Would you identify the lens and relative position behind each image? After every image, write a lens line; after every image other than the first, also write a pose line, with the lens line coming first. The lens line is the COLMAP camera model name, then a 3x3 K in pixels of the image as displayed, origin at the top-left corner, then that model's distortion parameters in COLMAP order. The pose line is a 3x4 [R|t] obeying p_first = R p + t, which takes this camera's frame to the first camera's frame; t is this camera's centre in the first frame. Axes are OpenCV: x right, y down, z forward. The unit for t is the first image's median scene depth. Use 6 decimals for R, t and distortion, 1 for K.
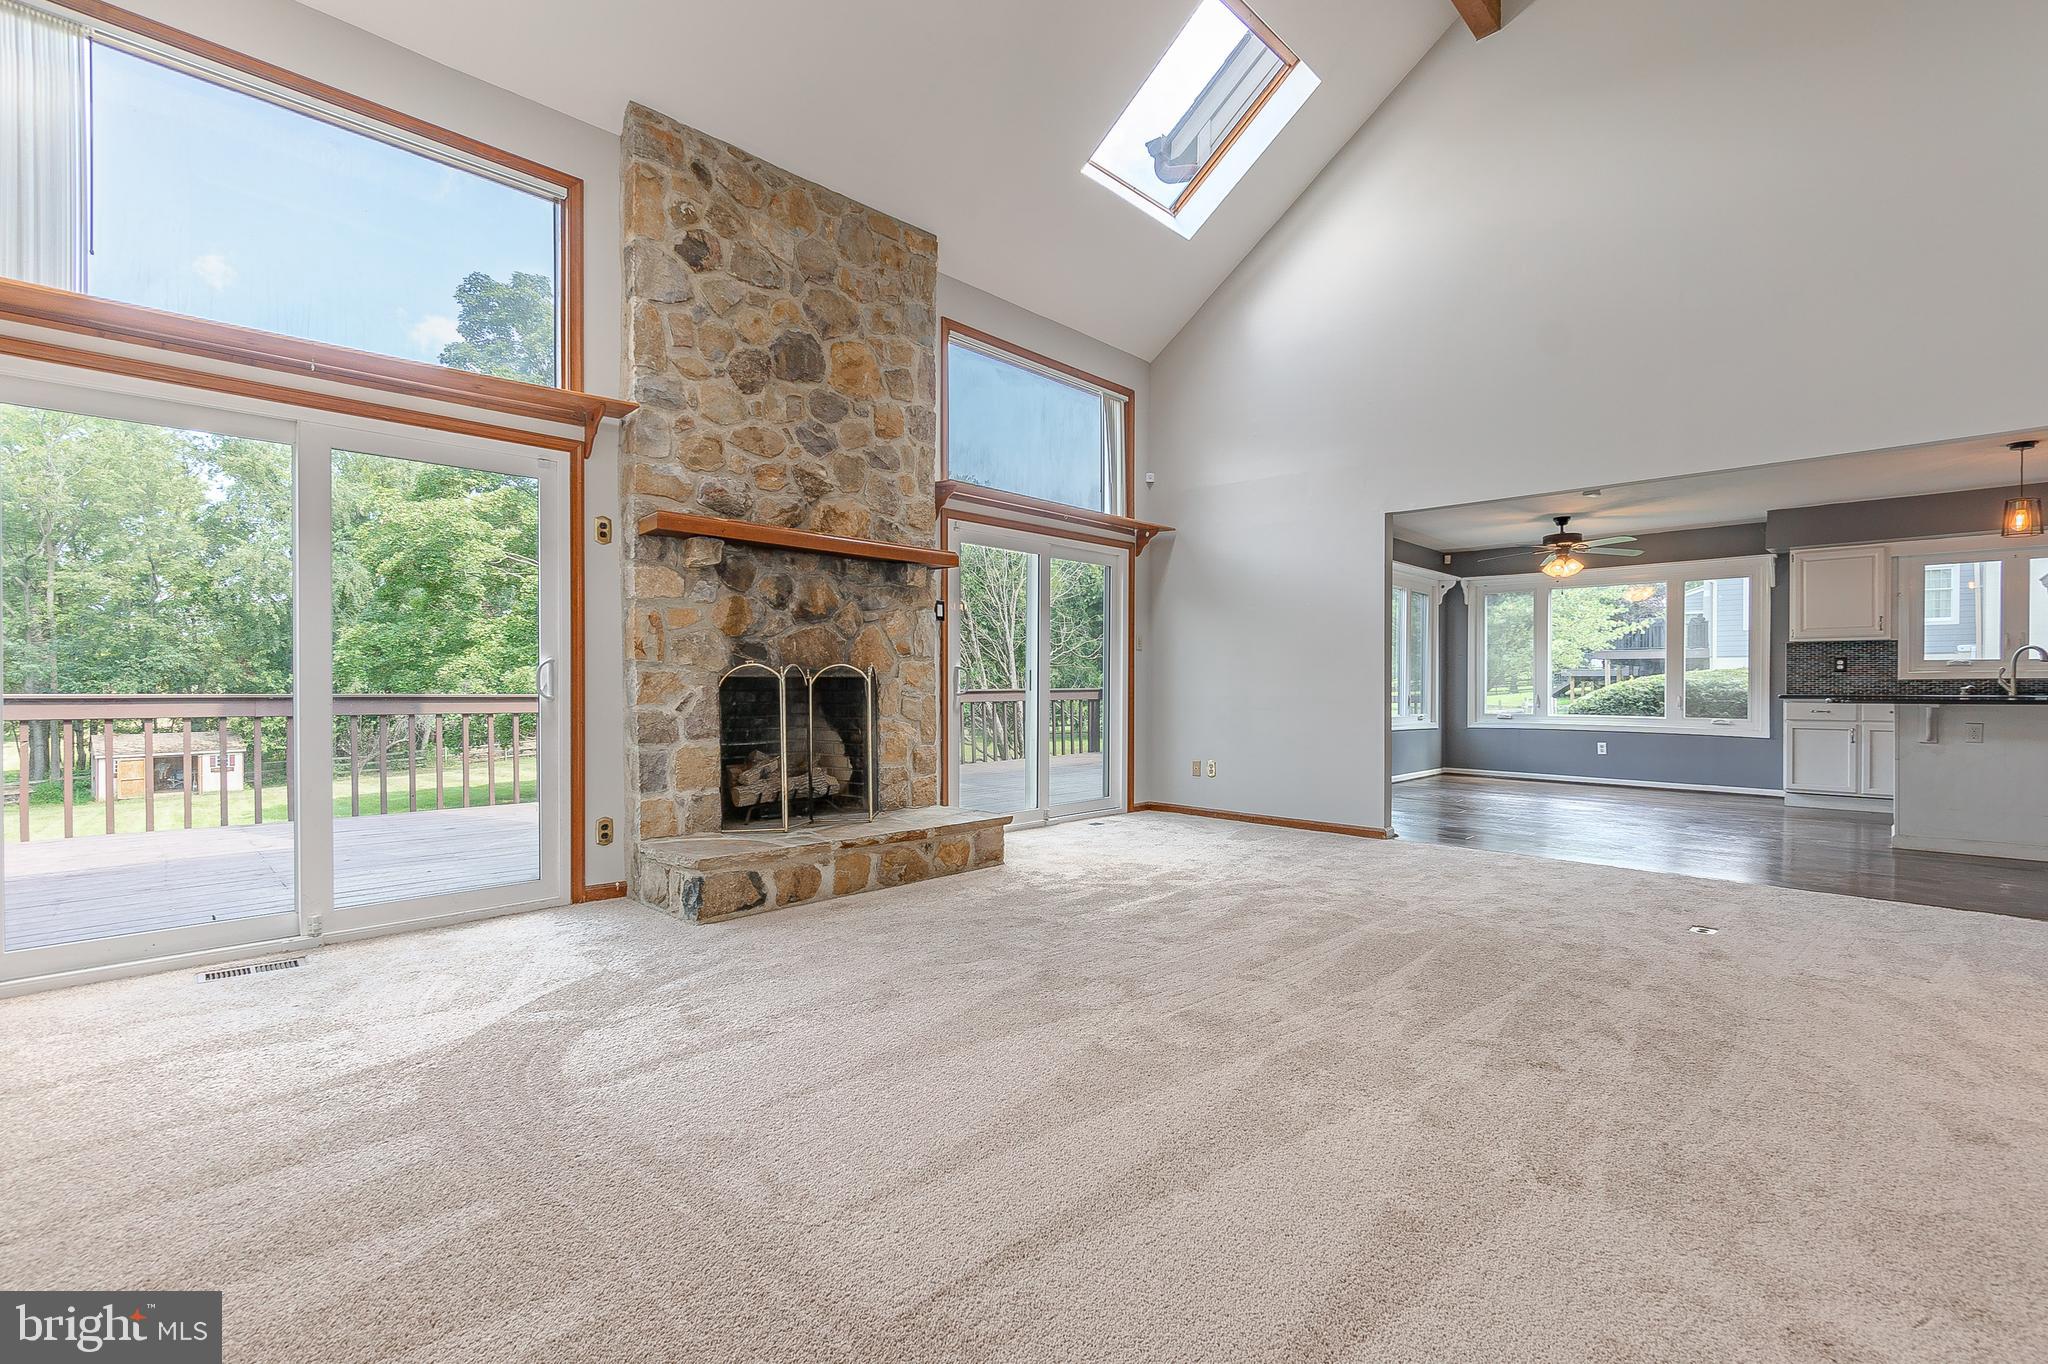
lens RADIAL K [[903.1, 0, 1019.3], [0, 903.1, 686.6], [0, 0, 1]] dist [-0.002213, 0.000162]
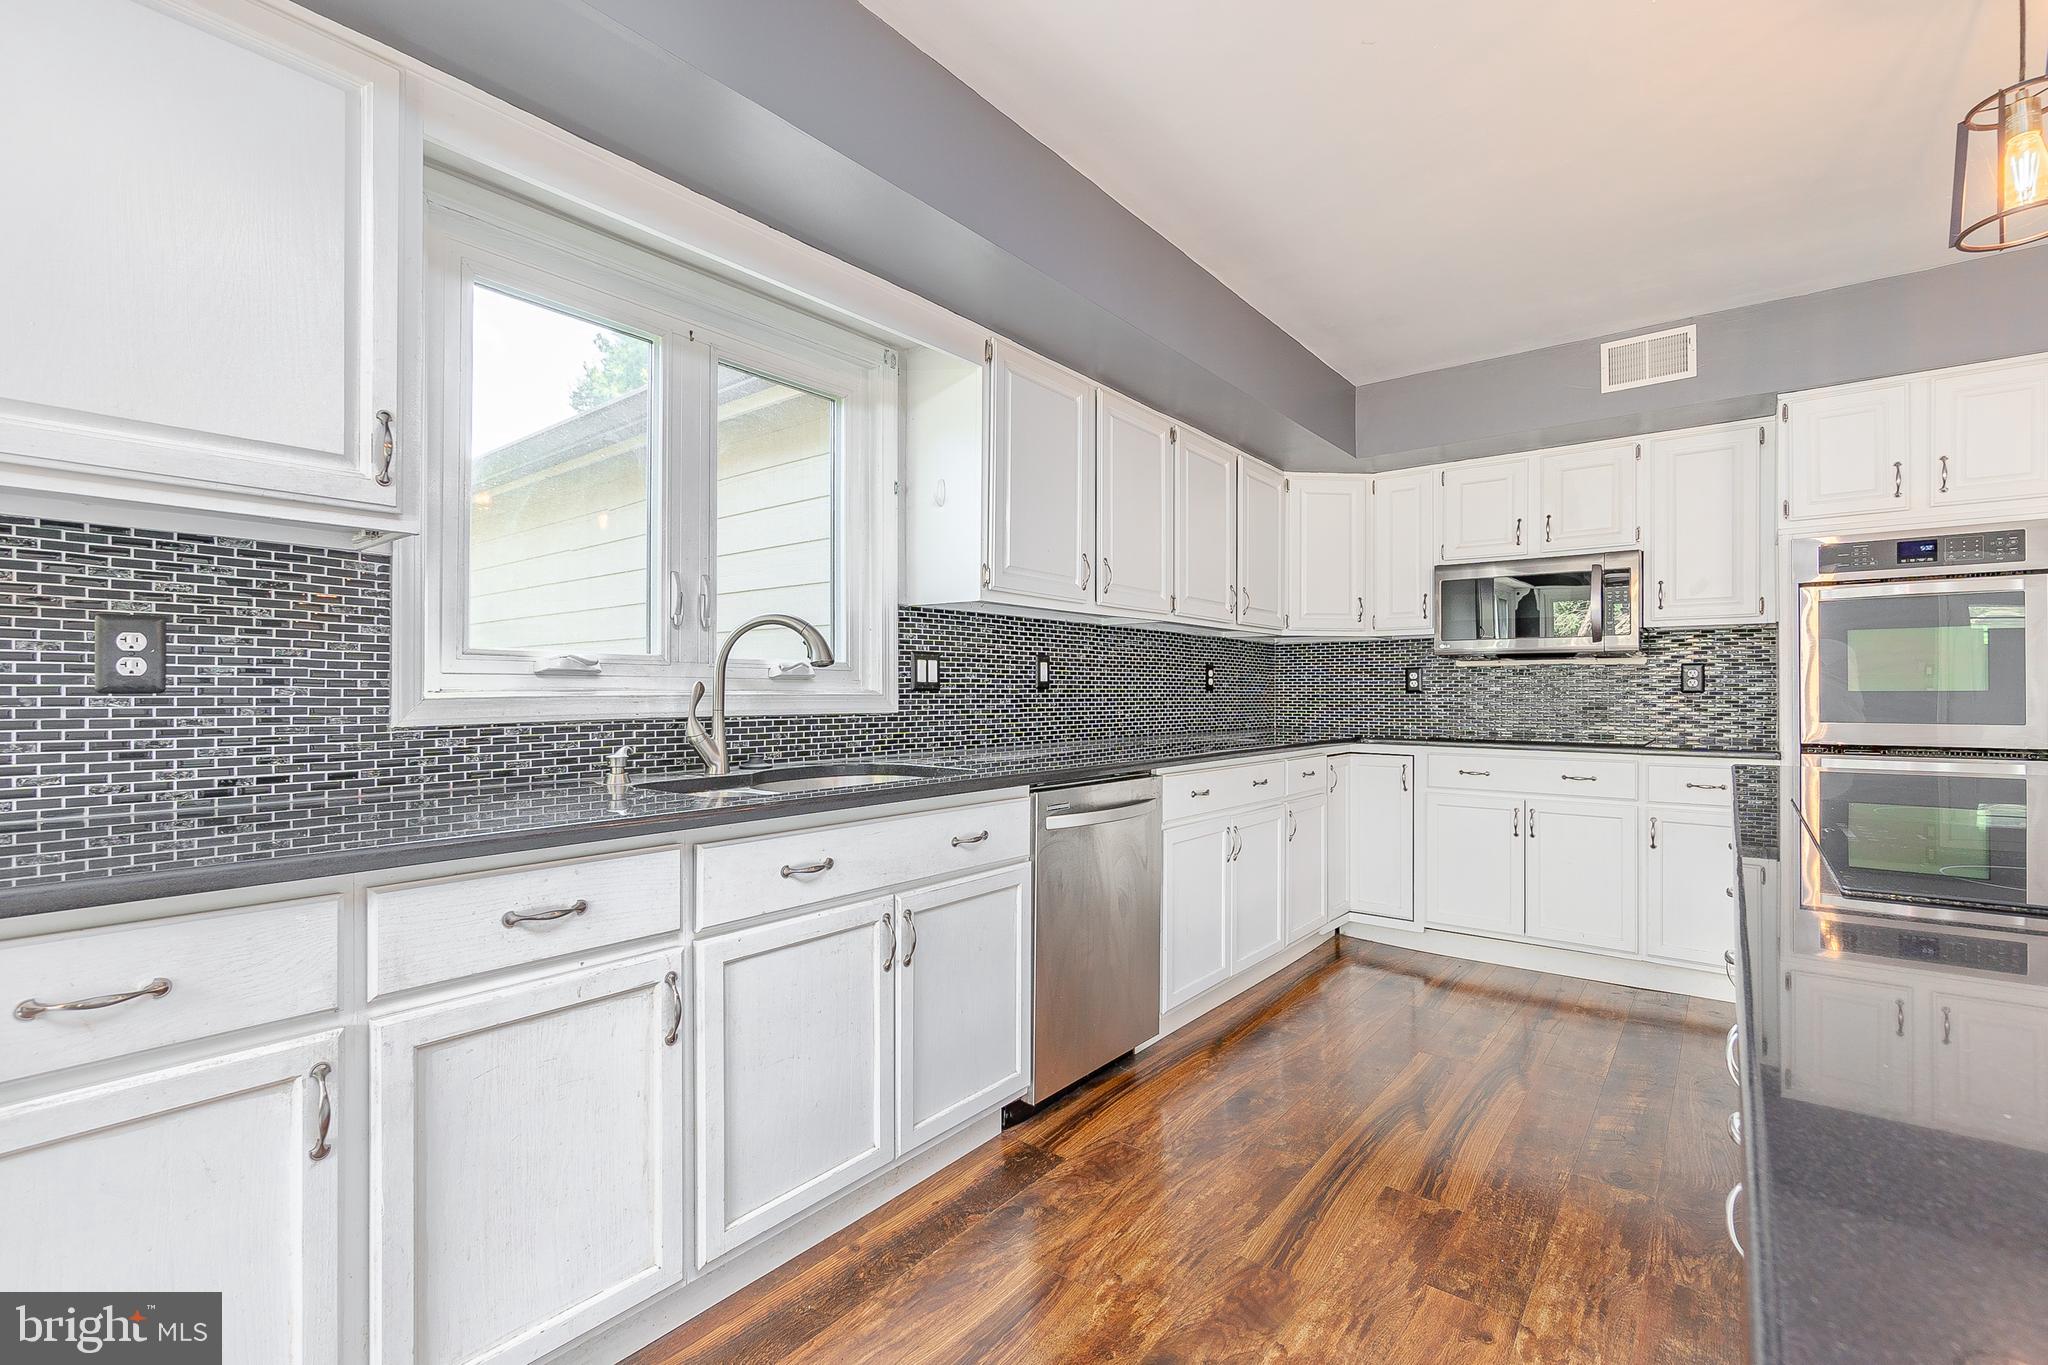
lens RADIAL K [[900.4, 0, 1015.7], [0, 900.4, 690.8], [0, 0, 1]] dist [-0.003997, 0.000299]
pose [[-0.098902, 0.000715, 0.995097, 1.126441], [0.000415, 1.000000, -0.000677, -0.026164], [-0.995097, 0.000346, -0.098902, 1.330428]]
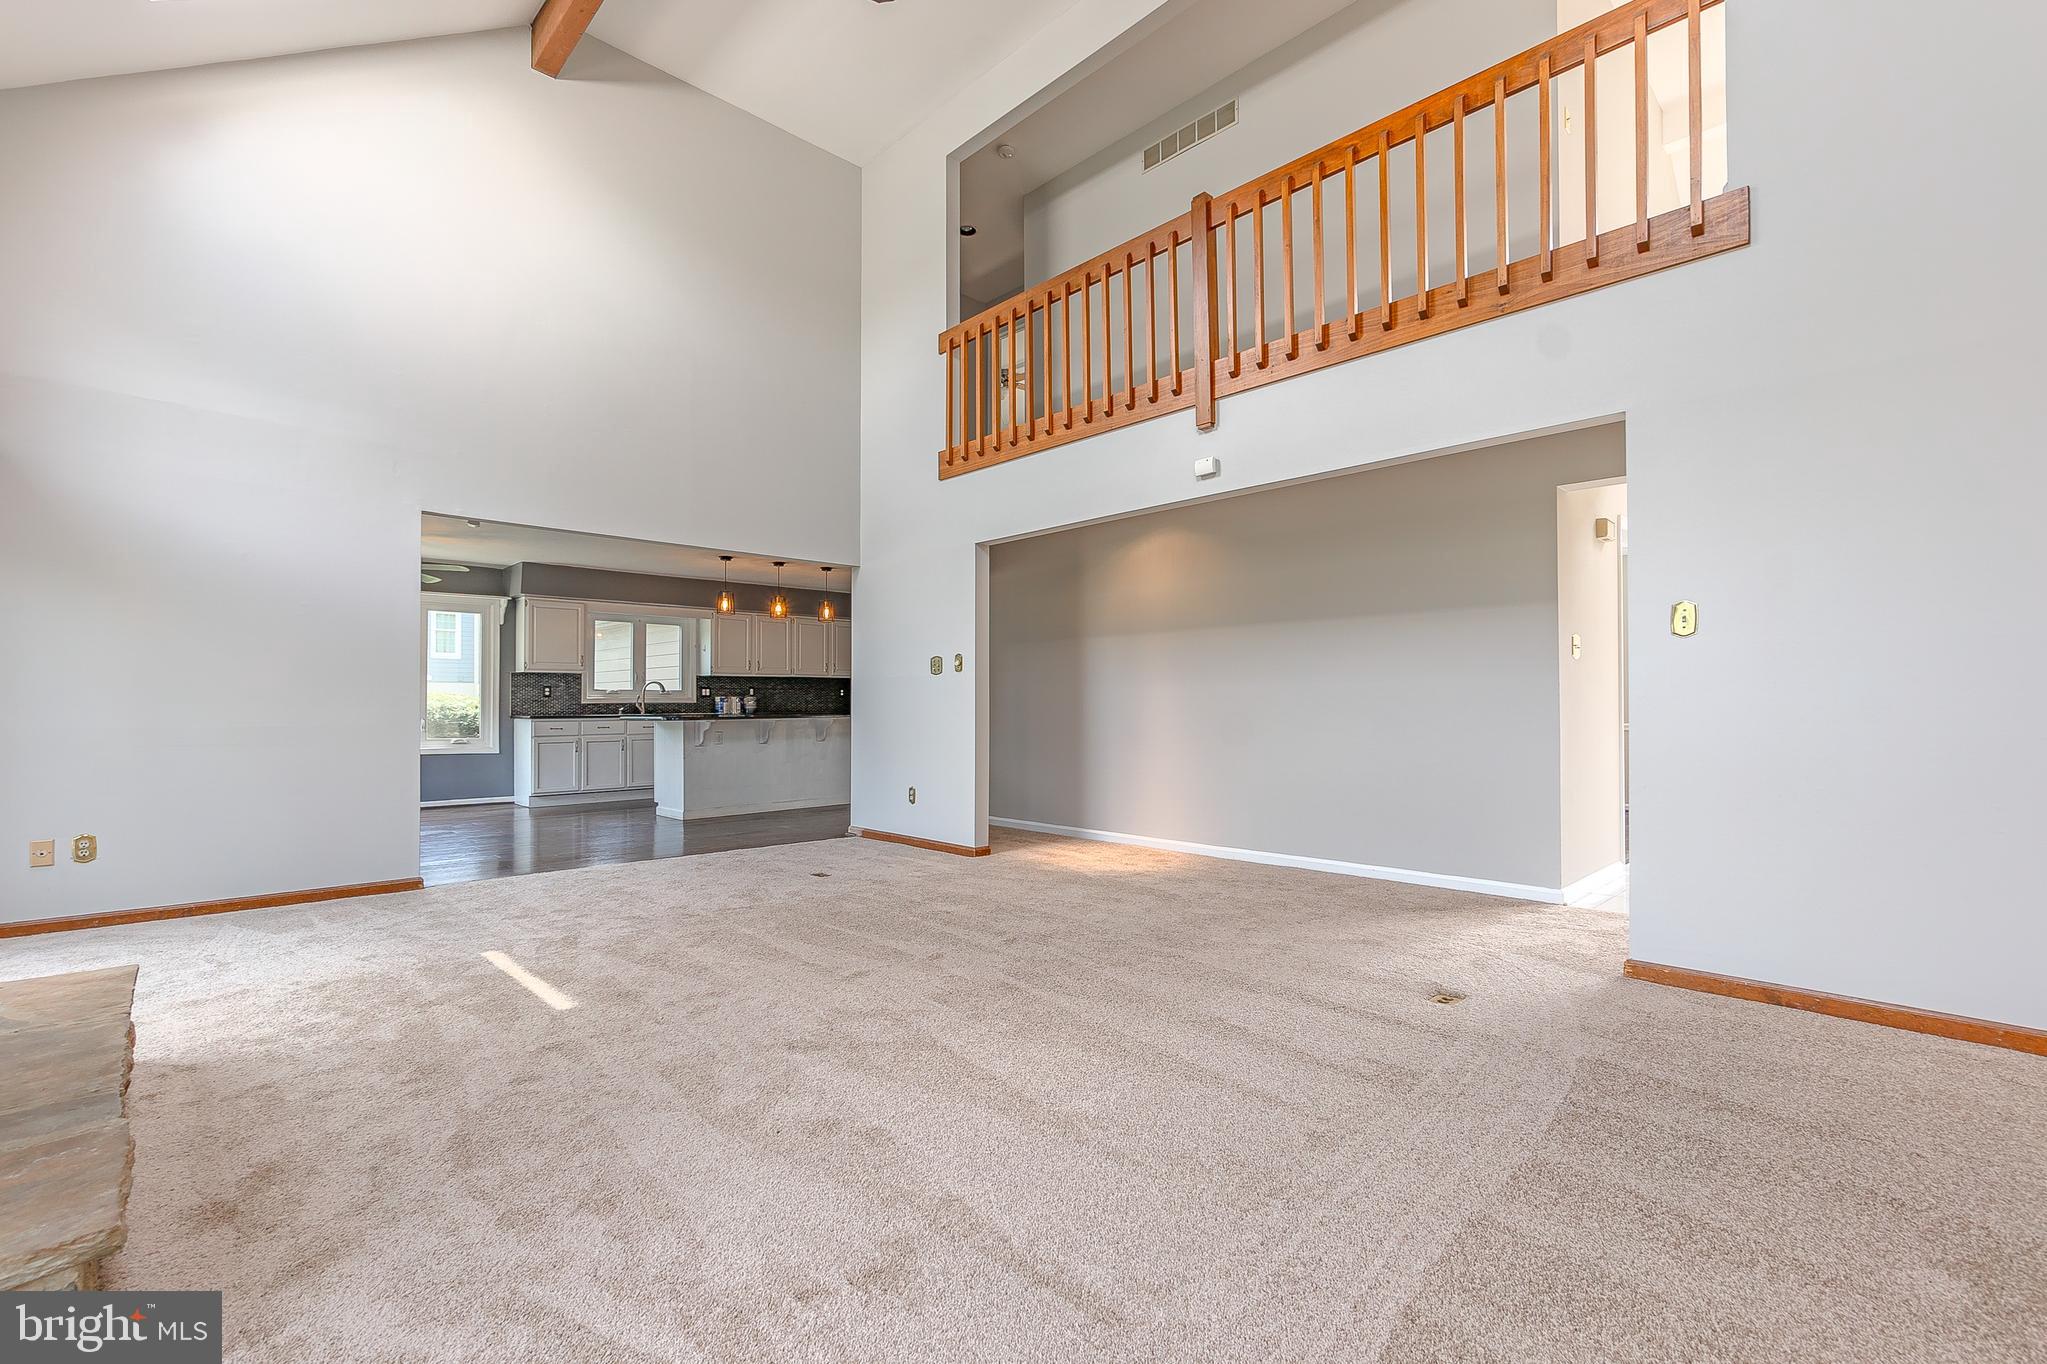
lens RADIAL K [[897.9, 0, 1023.5], [0, 897.9, 682.0], [0, 0, 1]] dist [0.000693, 0.000558]
pose [[0.018441, 0.025180, 0.999513, -0.531085], [0.006014, 0.999662, -0.025295, -0.002998], [-0.999812, 0.006477, 0.018283, 0.492220]]
